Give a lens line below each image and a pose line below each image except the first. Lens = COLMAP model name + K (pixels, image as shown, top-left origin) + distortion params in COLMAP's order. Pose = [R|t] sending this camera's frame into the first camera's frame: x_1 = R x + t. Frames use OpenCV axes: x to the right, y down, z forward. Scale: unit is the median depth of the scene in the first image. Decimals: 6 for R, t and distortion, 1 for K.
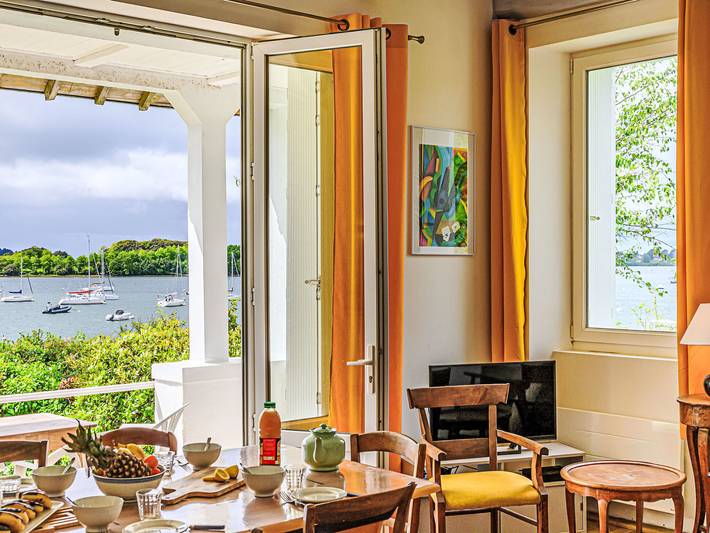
lens RADIAL K [[1010.9, 0, 355.5], [0, 1010.9, 269.7], [0, 0, 1]] dist [-0.019251, 0.000000]
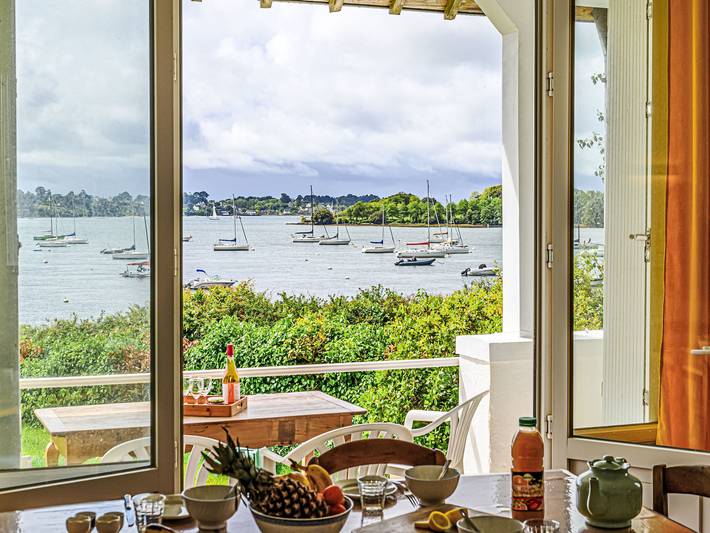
lens RADIAL K [[1138.5, 0, 354.6], [0, 1138.5, 259.9], [0, 0, 1]] dist [-0.036415, 0.000000]
pose [[0.936346, 0.018459, -0.350592, 0.039612], [-0.005754, 0.999290, 0.037246, -0.000515], [0.351030, -0.032857, 0.935787, 0.127957]]
